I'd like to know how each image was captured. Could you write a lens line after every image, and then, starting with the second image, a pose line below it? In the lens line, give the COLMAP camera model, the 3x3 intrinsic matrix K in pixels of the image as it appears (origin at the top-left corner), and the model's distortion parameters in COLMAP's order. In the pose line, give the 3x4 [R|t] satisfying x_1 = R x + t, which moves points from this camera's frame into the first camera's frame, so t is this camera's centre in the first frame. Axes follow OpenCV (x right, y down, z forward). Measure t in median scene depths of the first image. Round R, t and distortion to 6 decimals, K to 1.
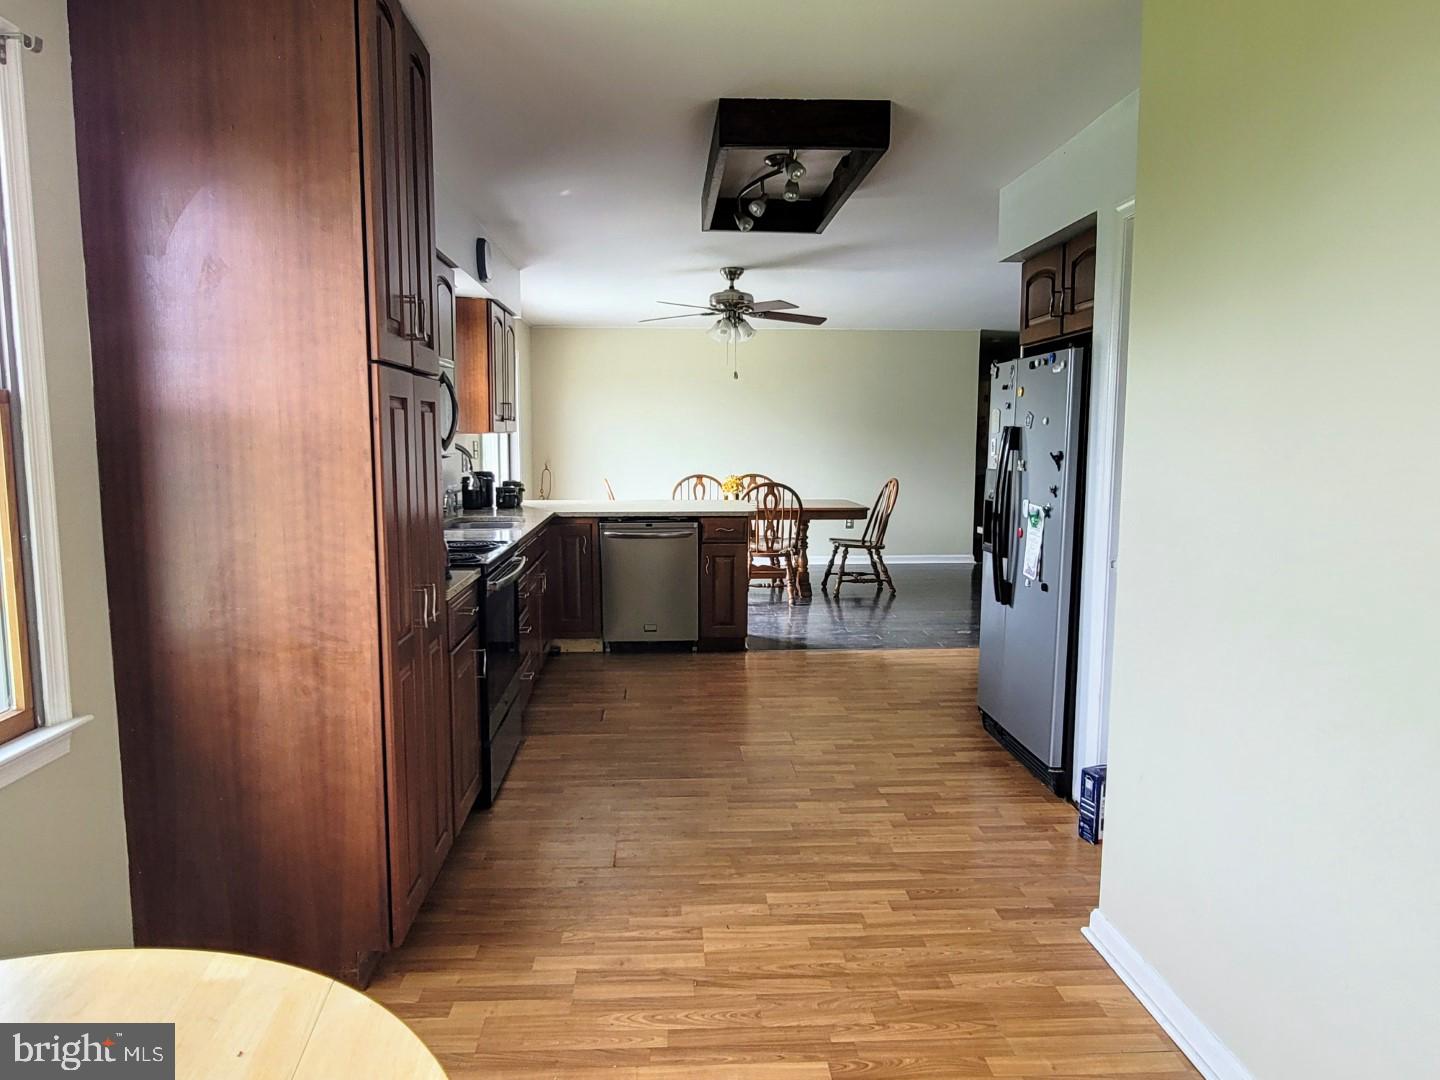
lens RADIAL K [[941.3, 0, 717.7], [0, 941.3, 547.5], [0, 0, 1]] dist [-0.002404, -0.000254]
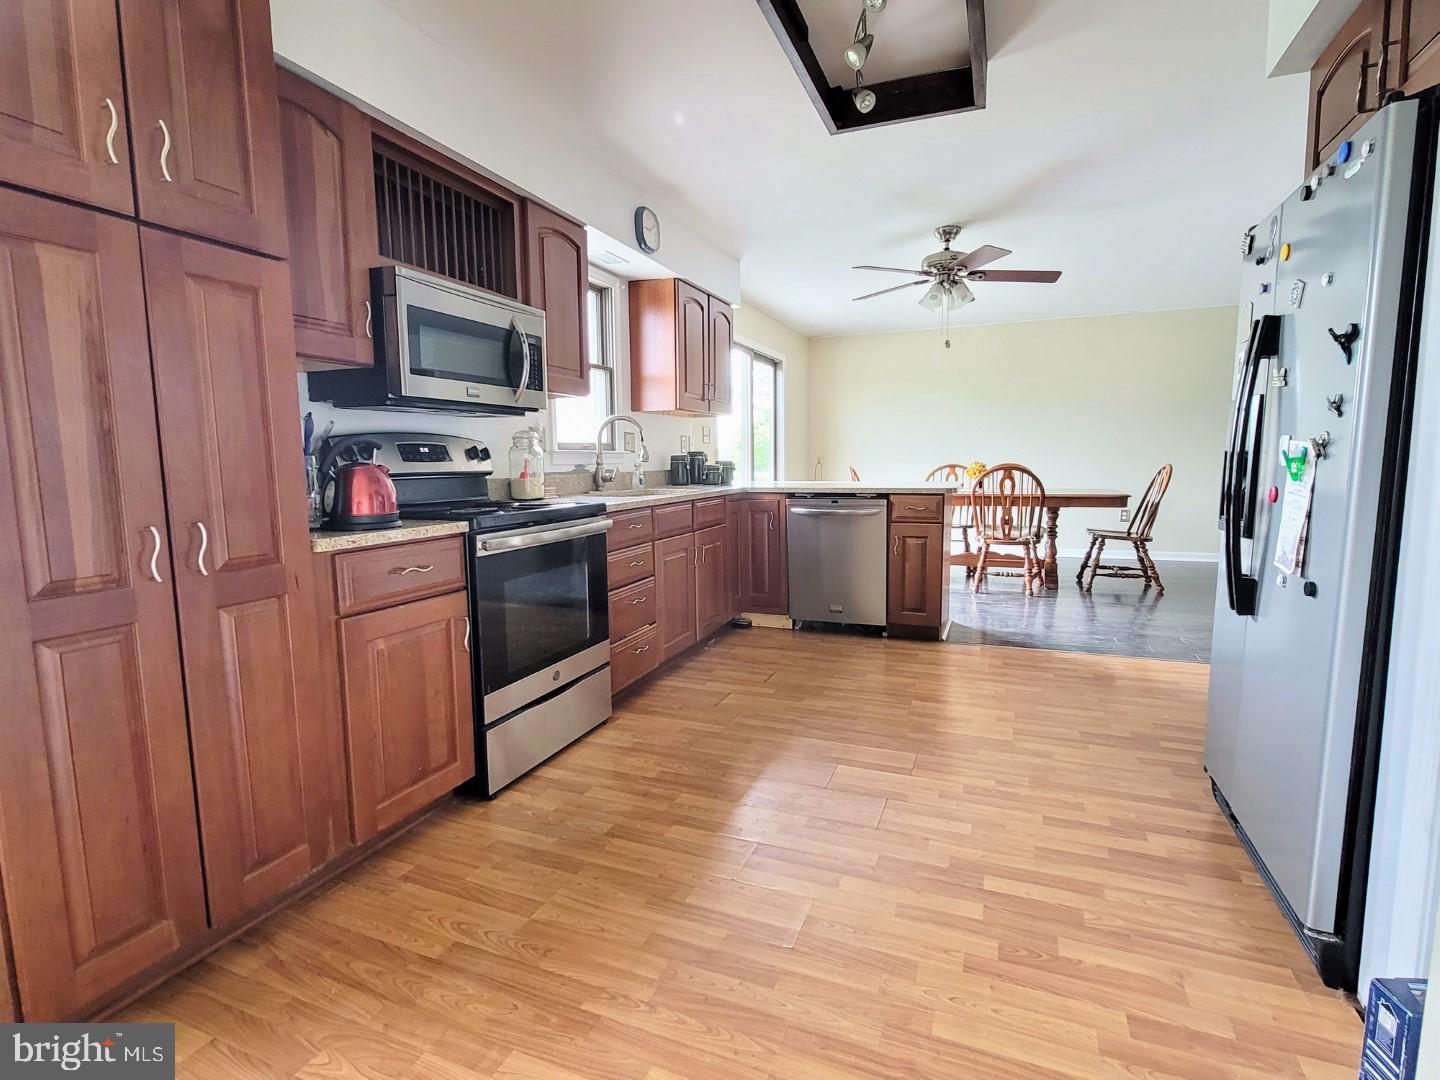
lens RADIAL K [[703.1, 0, 720.0], [0, 703.1, 540.0], [0, 0, 1]] dist [-0.004348, 0.000379]
pose [[0.901685, 0.036286, -0.430869, 0.131679], [-0.037048, 0.999292, 0.006627, 0.014785], [0.430804, 0.009987, 0.902390, 0.302062]]
